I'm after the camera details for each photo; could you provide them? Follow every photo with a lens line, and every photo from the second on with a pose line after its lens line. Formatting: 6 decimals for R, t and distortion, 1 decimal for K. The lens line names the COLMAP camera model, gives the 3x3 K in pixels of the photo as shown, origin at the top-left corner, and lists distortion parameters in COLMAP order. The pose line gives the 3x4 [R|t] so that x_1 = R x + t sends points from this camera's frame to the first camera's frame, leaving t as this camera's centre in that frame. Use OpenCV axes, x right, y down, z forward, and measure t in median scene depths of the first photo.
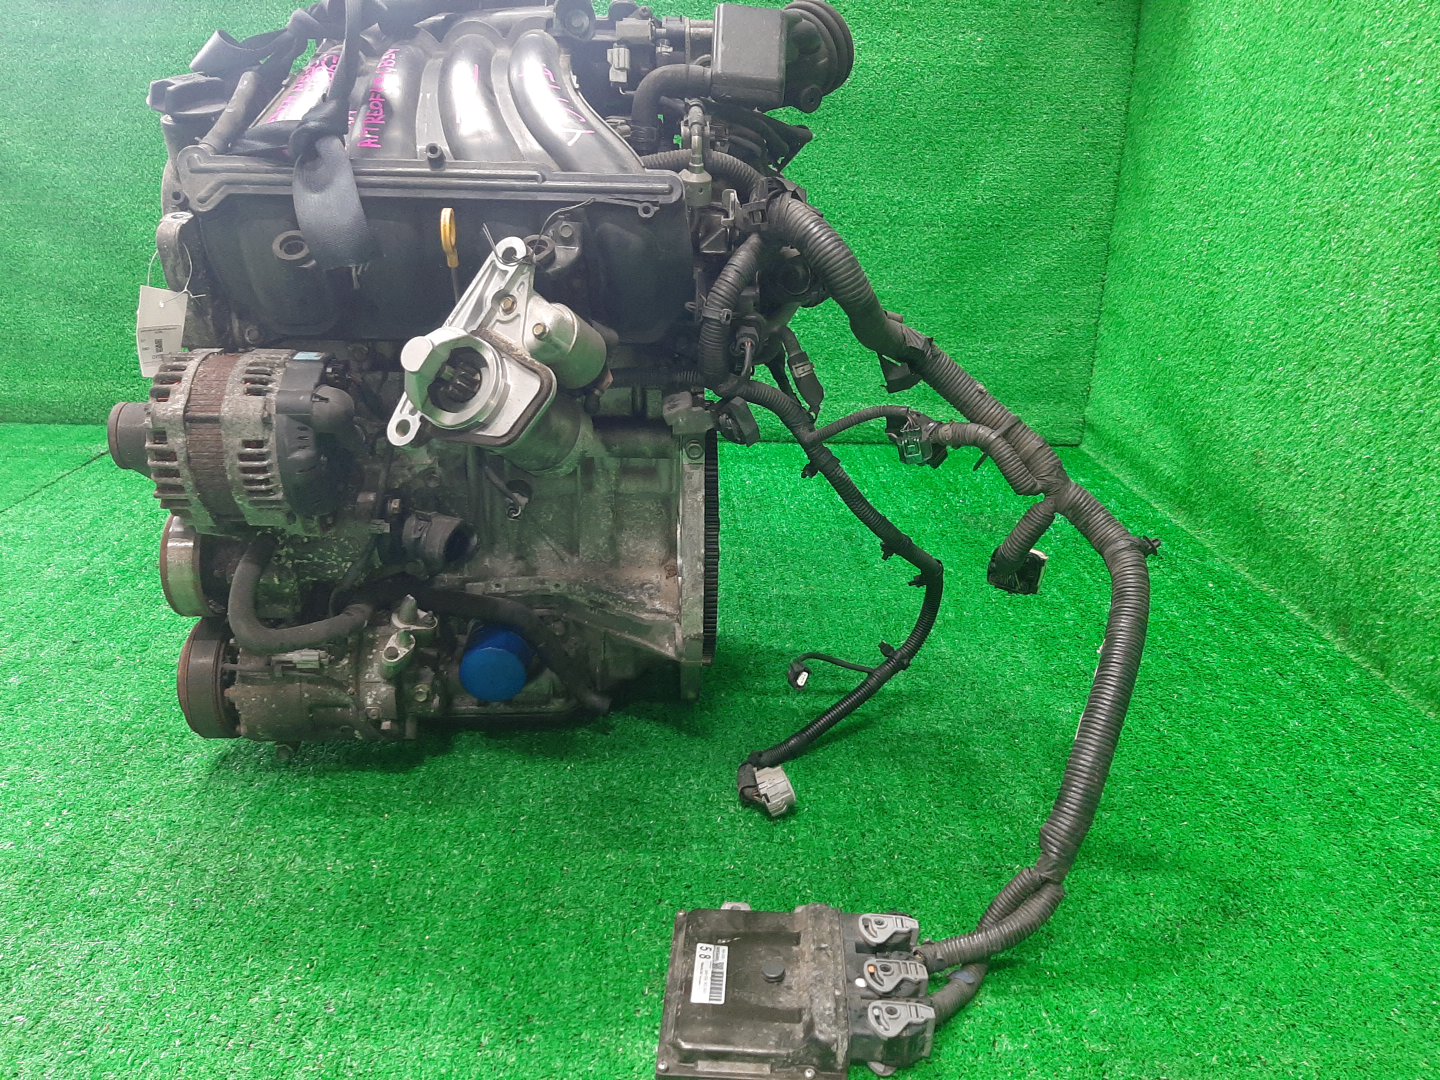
lens RADIAL K [[1139.2, 0, 720.0], [0, 1139.2, 540.0], [0, 0, 1]] dist [-0.005297, -0.008866]
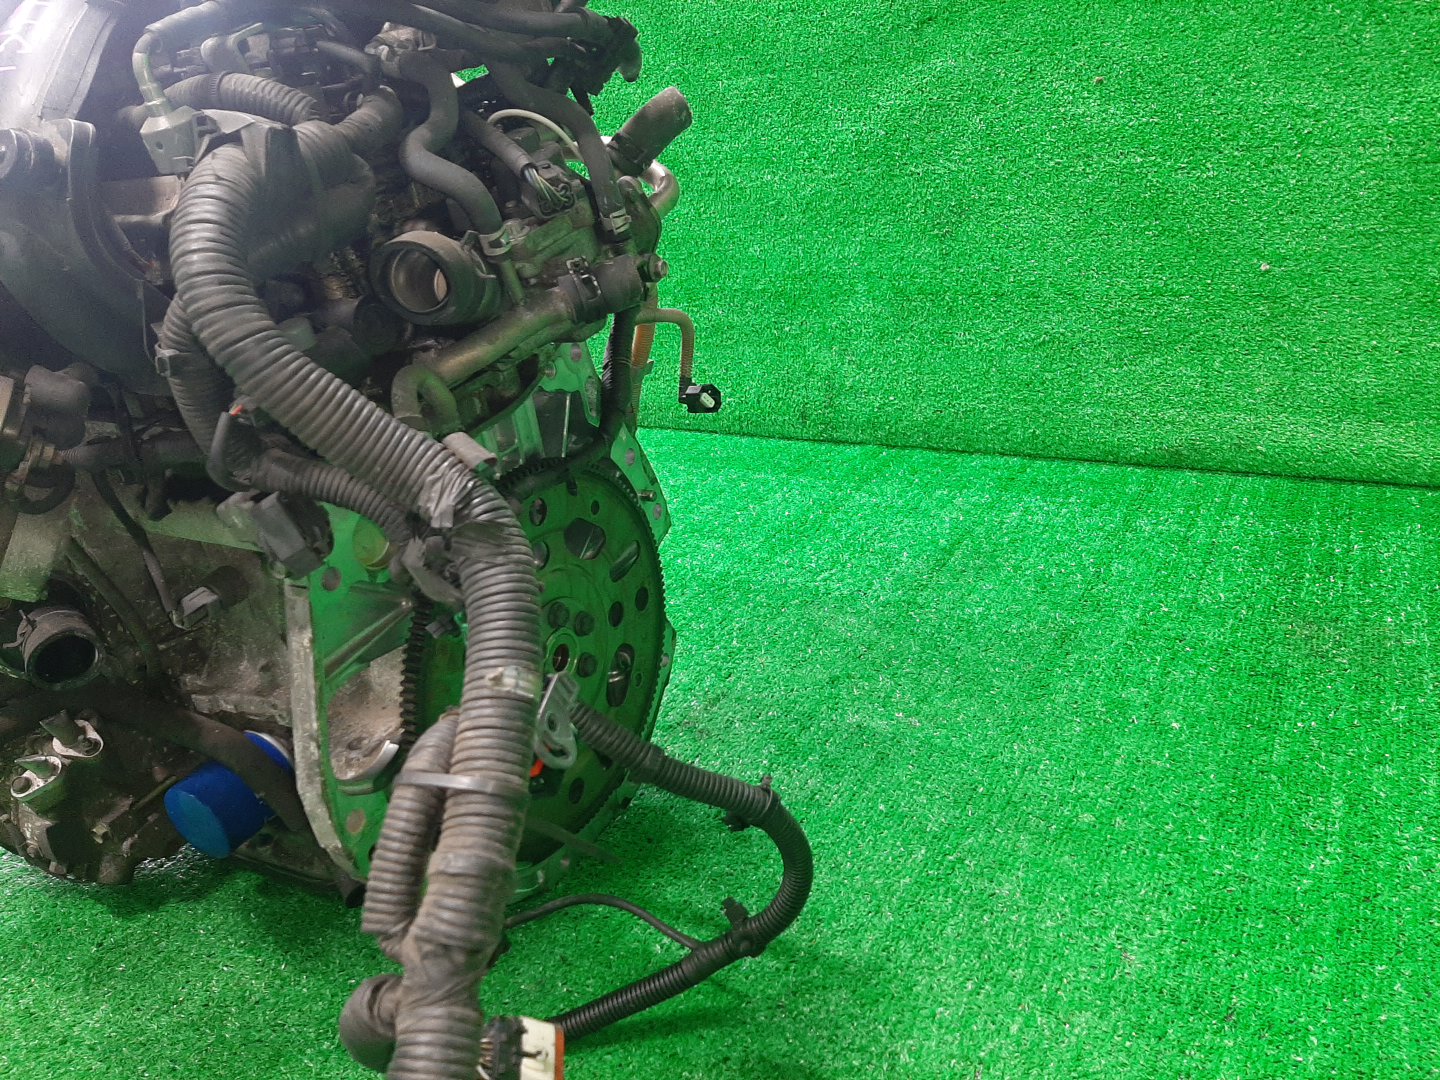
lens RADIAL K [[1139.2, 0, 720.0], [0, 1139.2, 540.0], [0, 0, 1]] dist [-0.005297, -0.008866]
pose [[0.859722, 0.099373, -0.501001, 0.216025], [-0.077996, 0.994929, 0.063501, -0.066992], [0.504771, -0.015517, 0.863114, 0.262649]]
